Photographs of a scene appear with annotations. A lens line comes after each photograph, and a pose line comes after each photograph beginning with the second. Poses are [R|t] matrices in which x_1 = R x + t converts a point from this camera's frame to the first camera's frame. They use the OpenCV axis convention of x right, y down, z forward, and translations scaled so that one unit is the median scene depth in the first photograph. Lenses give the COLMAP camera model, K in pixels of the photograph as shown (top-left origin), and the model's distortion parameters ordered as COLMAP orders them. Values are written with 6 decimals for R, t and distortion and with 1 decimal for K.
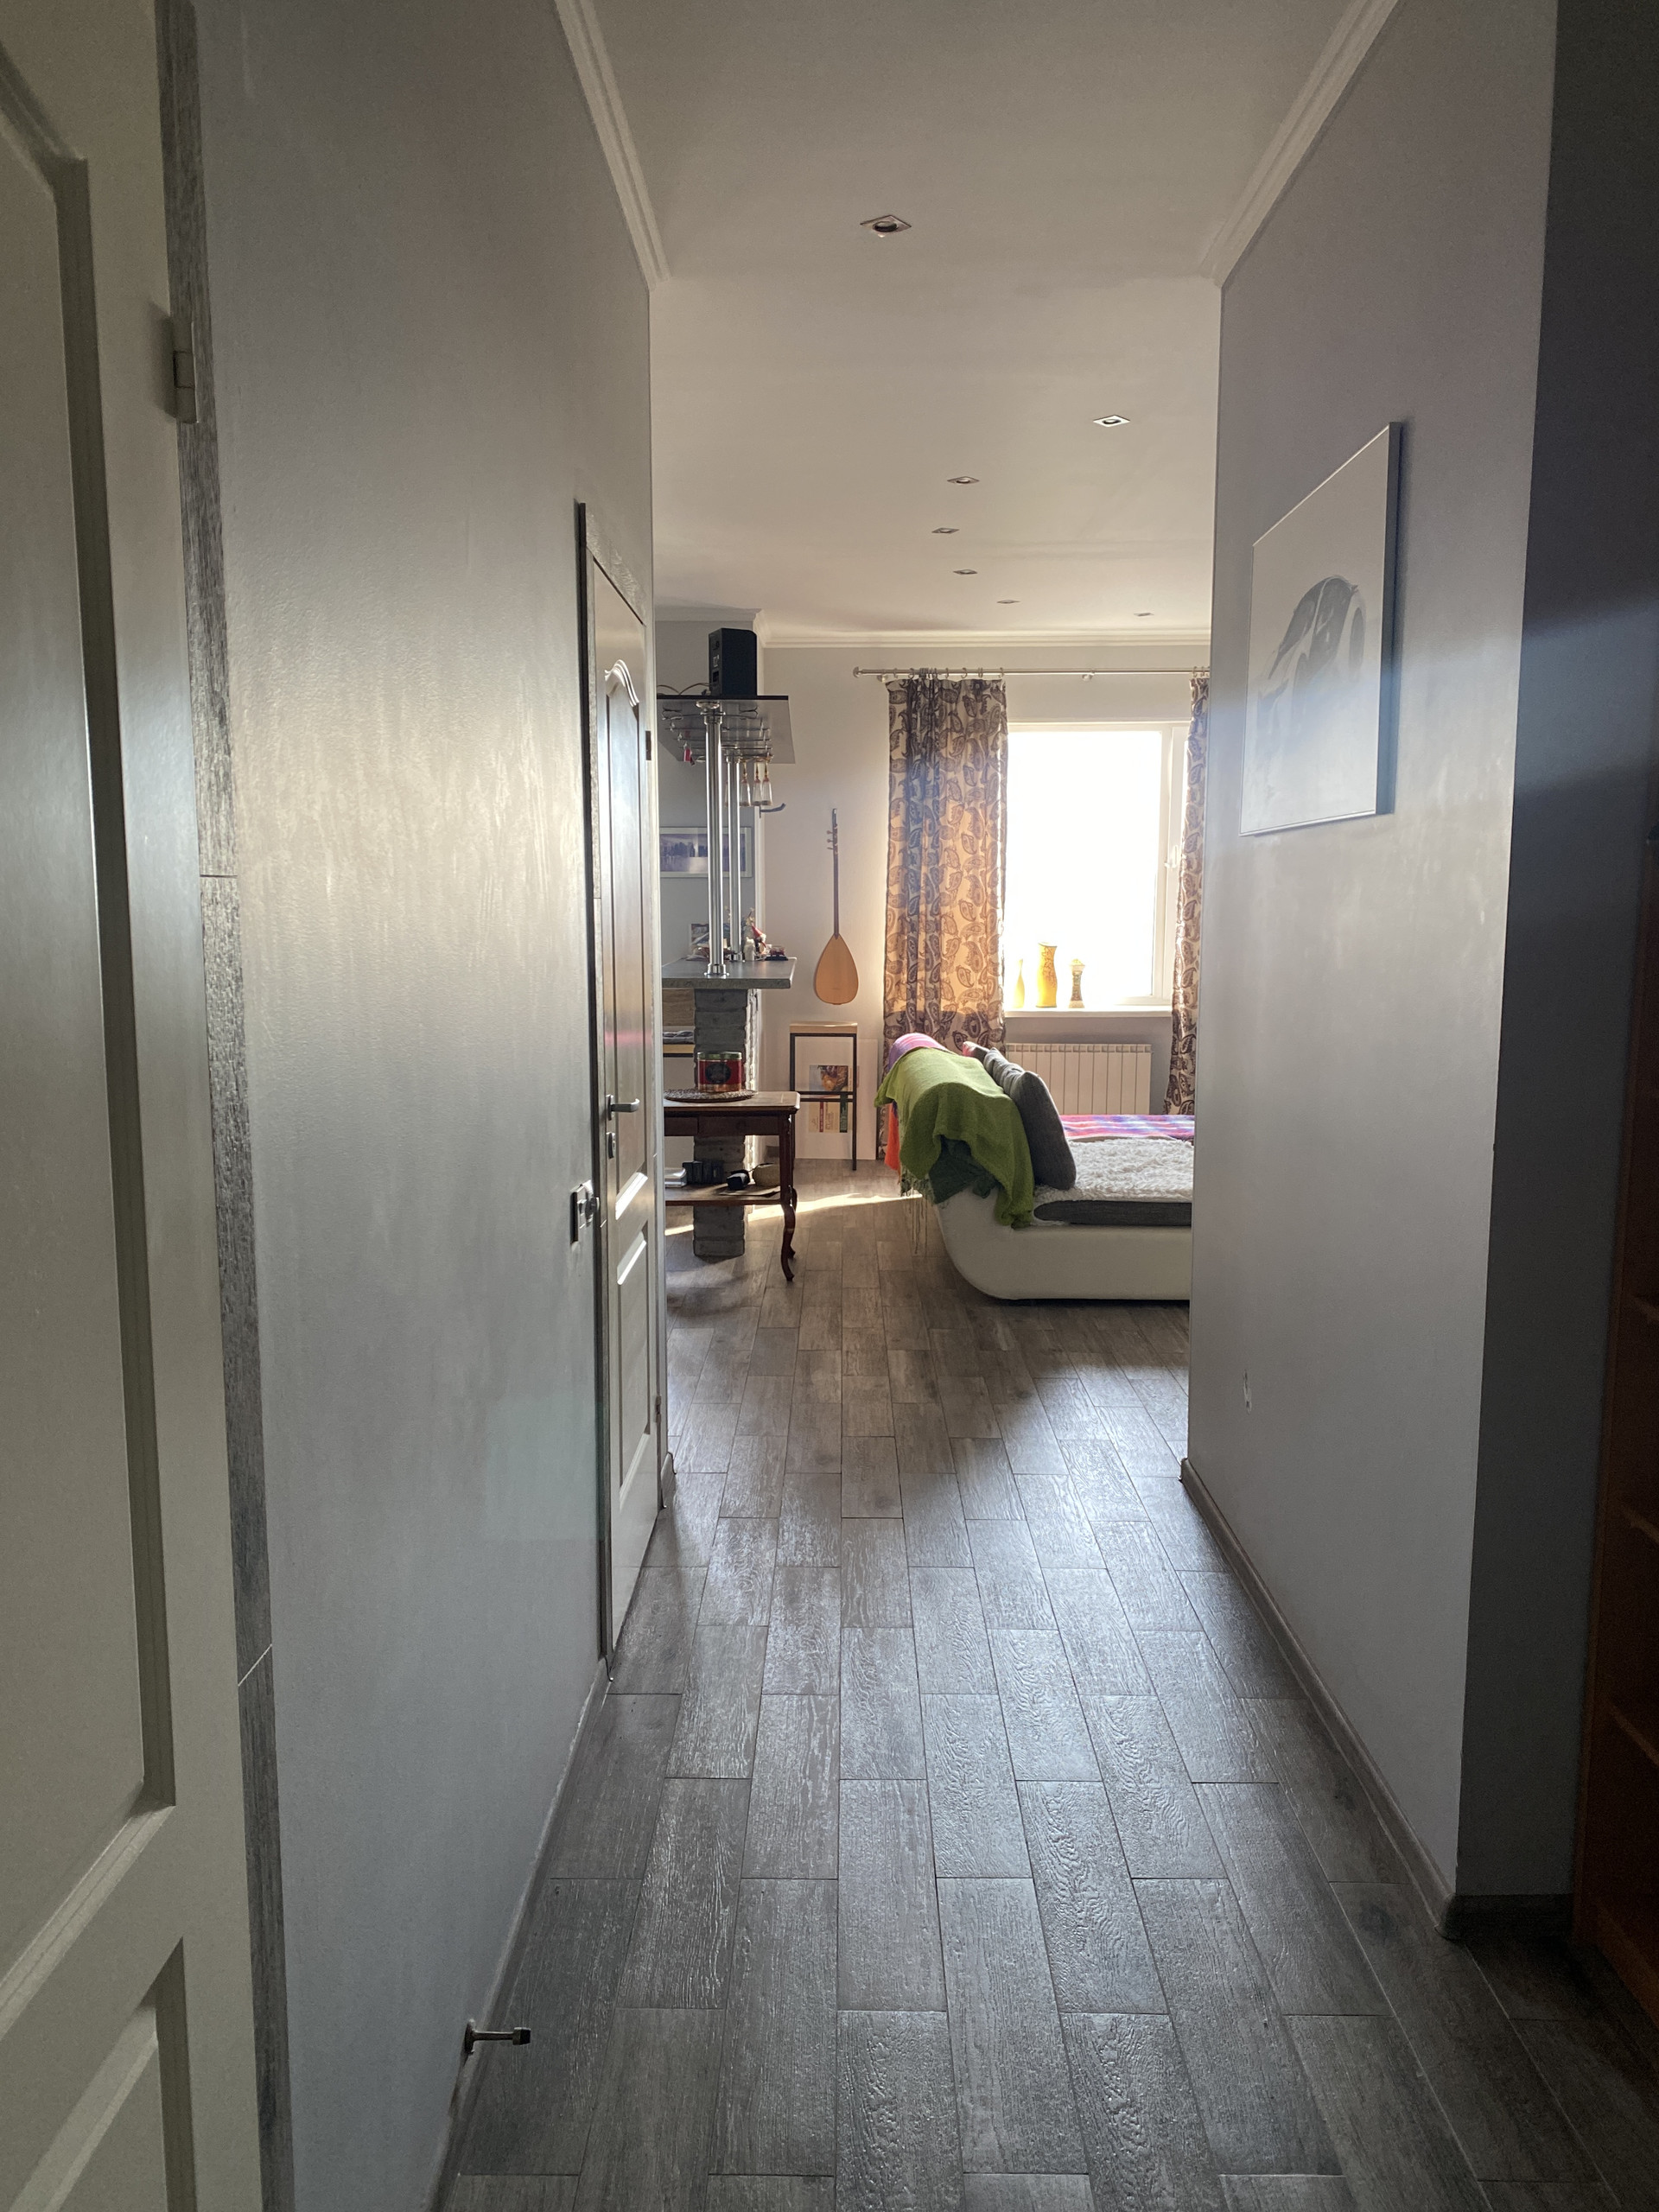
lens RADIAL K [[1664.6, 0, 844.9], [0, 1664.6, 1111.5], [0, 0, 1]] dist [0.212852, -0.556559]
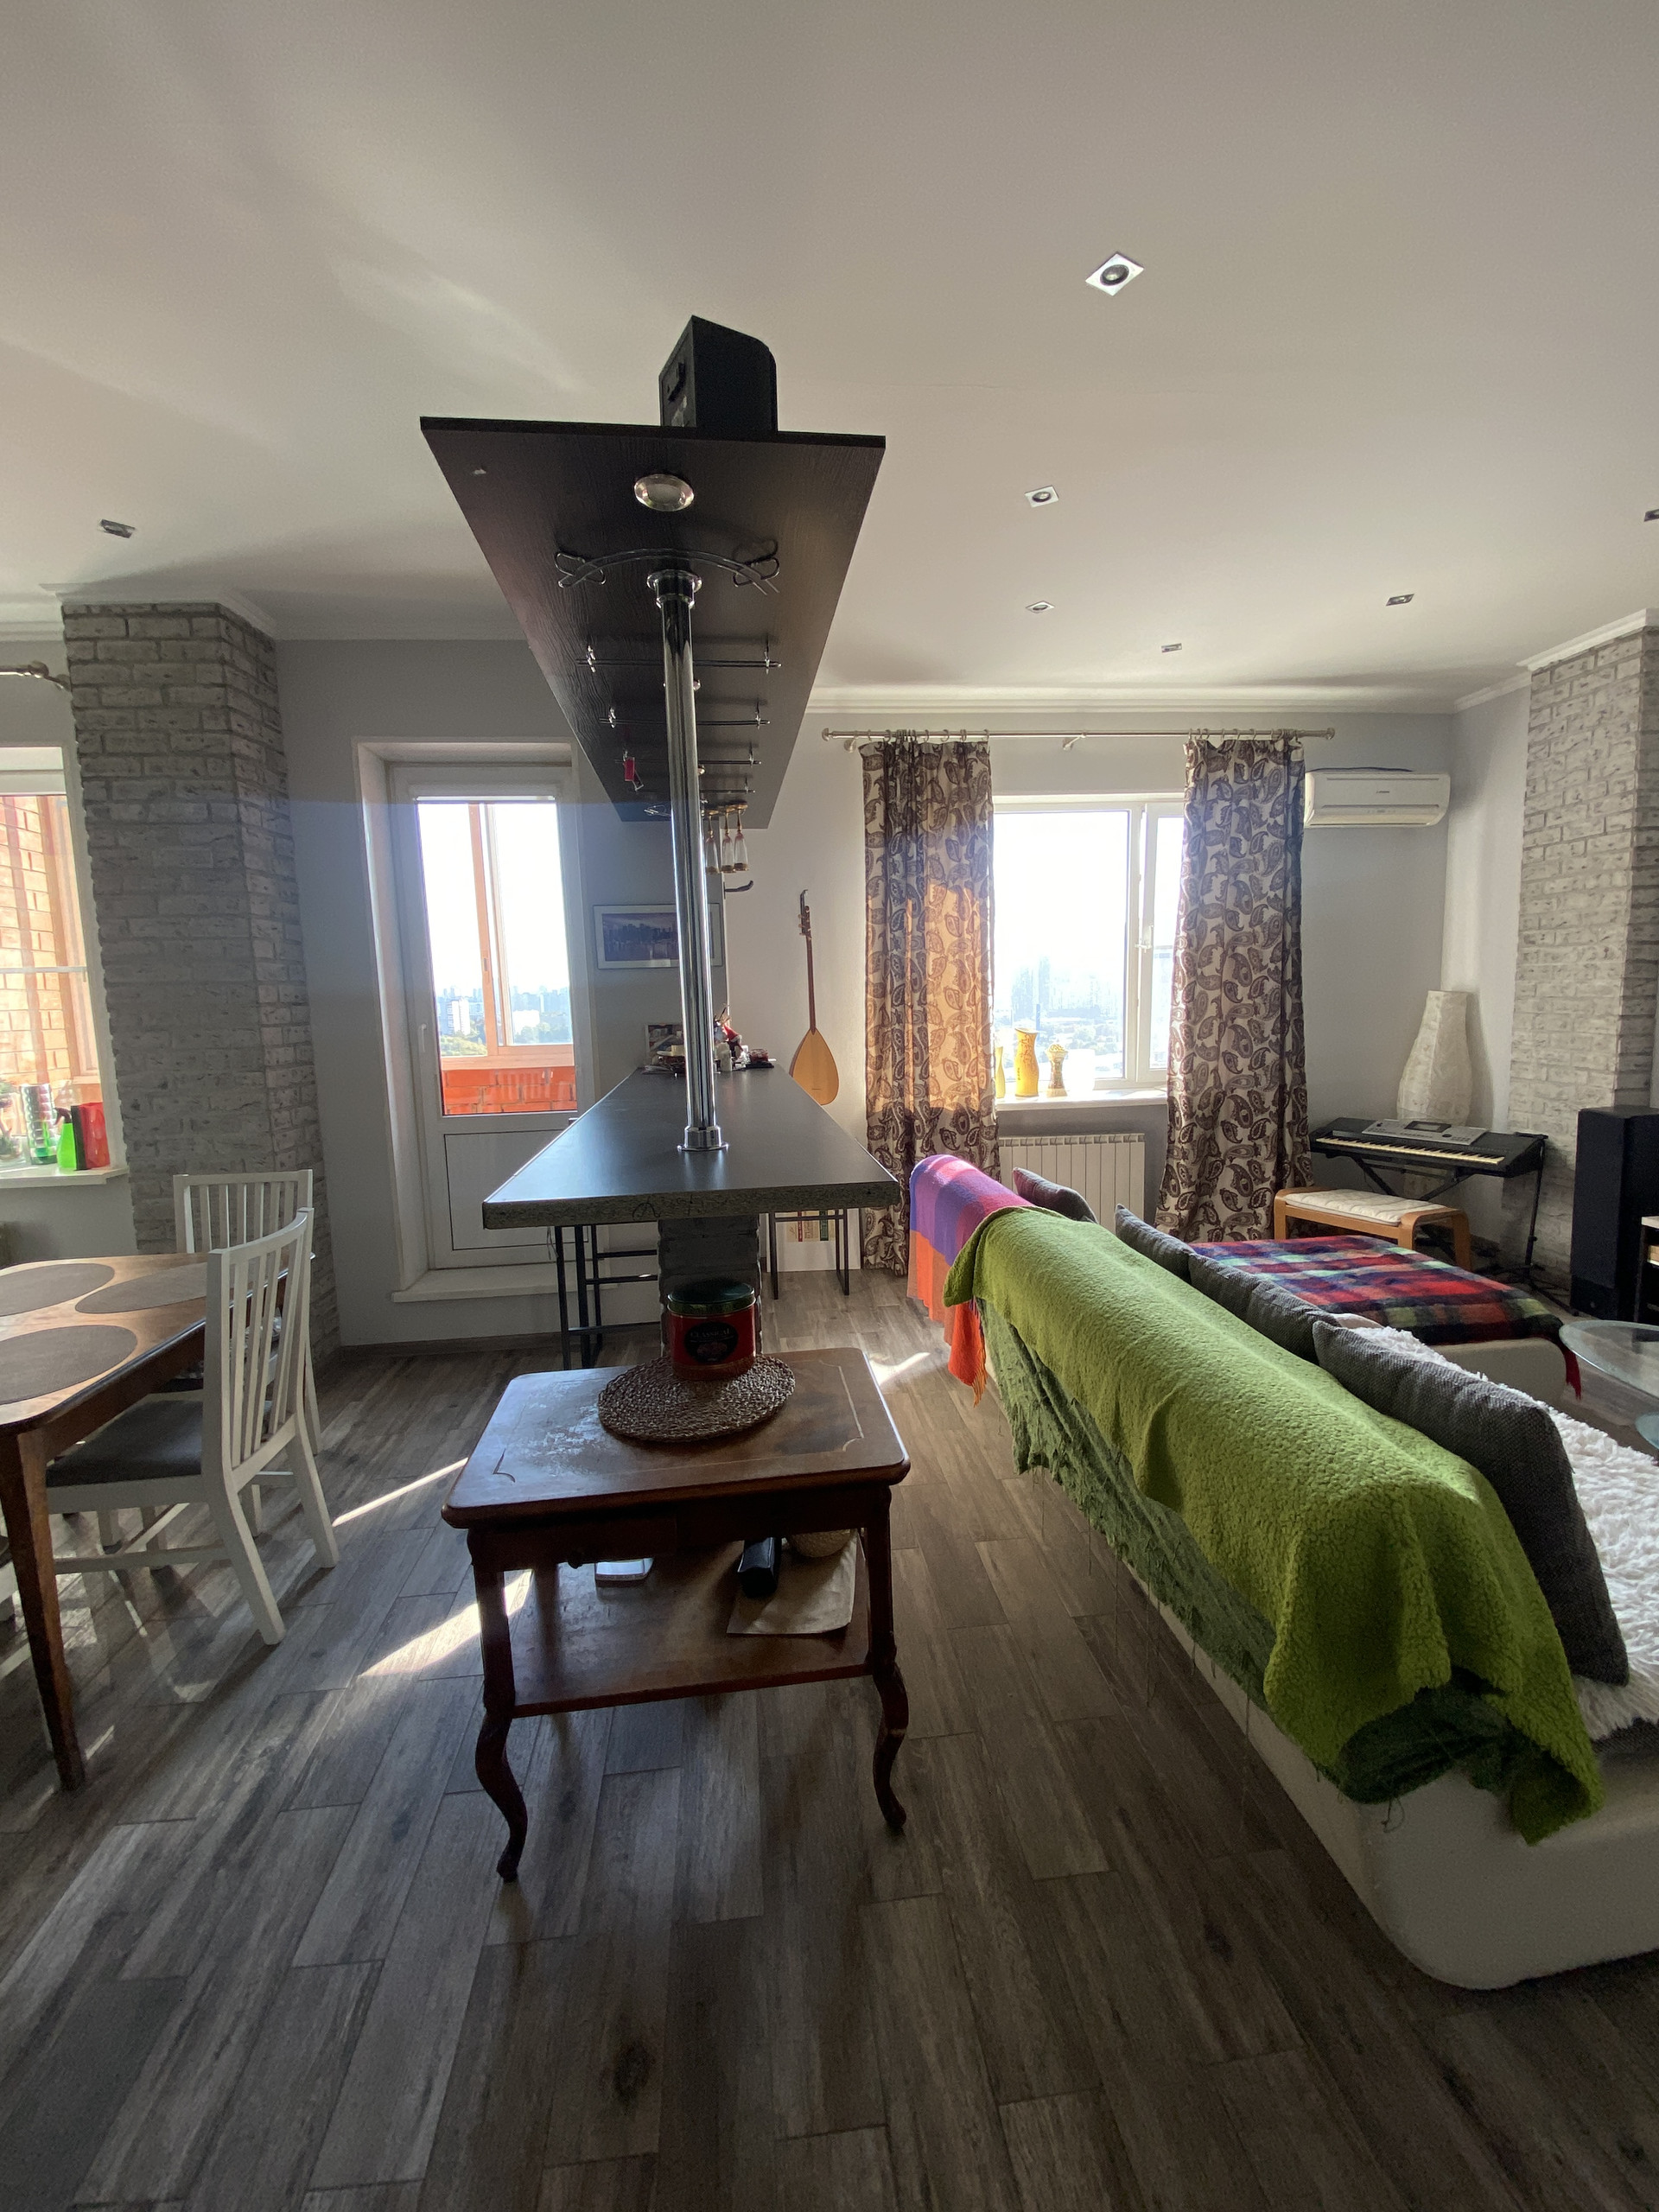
lens RADIAL K [[901.8, 0, 827.2], [0, 901.8, 1101.9], [0, 0, 1]] dist [0.044938, -0.046357]
pose [[0.993991, -0.042175, 0.101011, -0.048411], [0.042539, 0.999094, -0.001453, -0.066560], [-0.100858, 0.005741, 0.994884, 0.521603]]
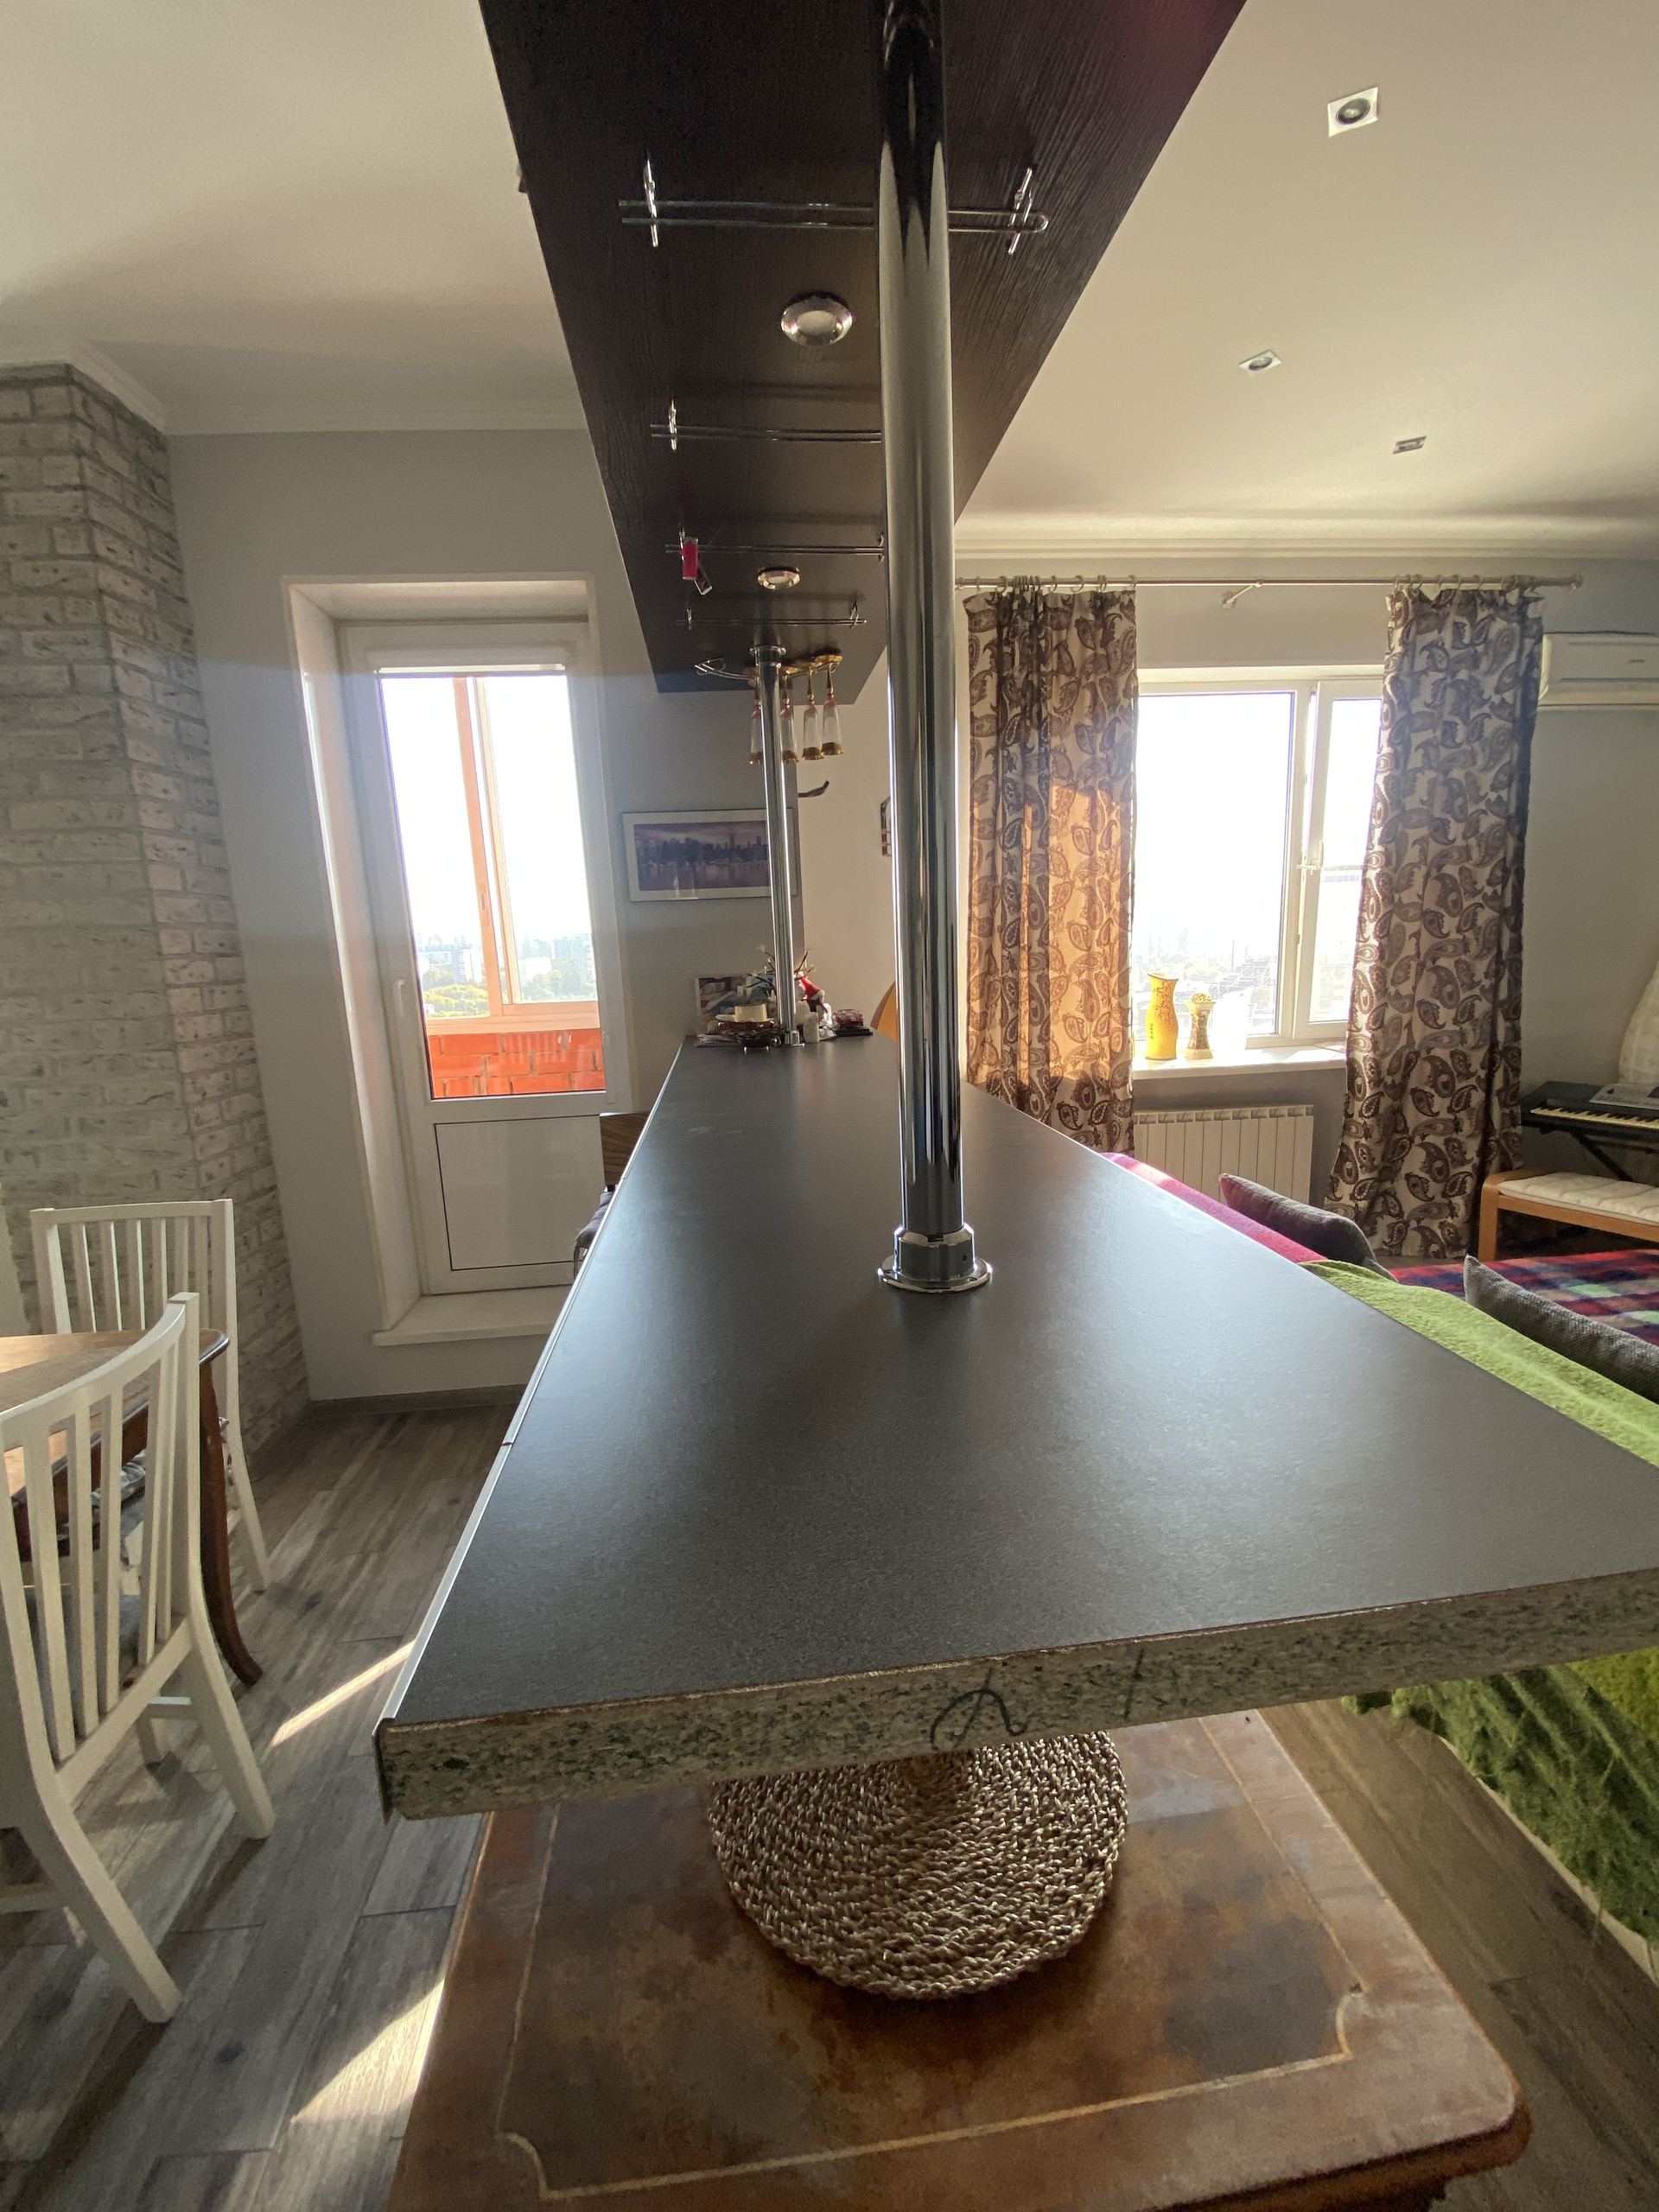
lens RADIAL K [[908.7, 0, 829.5], [0, 908.7, 1106.0], [0, 0, 1]] dist [0.008943, -0.016111]
pose [[0.994635, -0.058968, 0.084991, -0.070882], [0.053751, 0.996602, 0.062418, -0.079028], [-0.088383, -0.057515, 0.994425, 0.628662]]
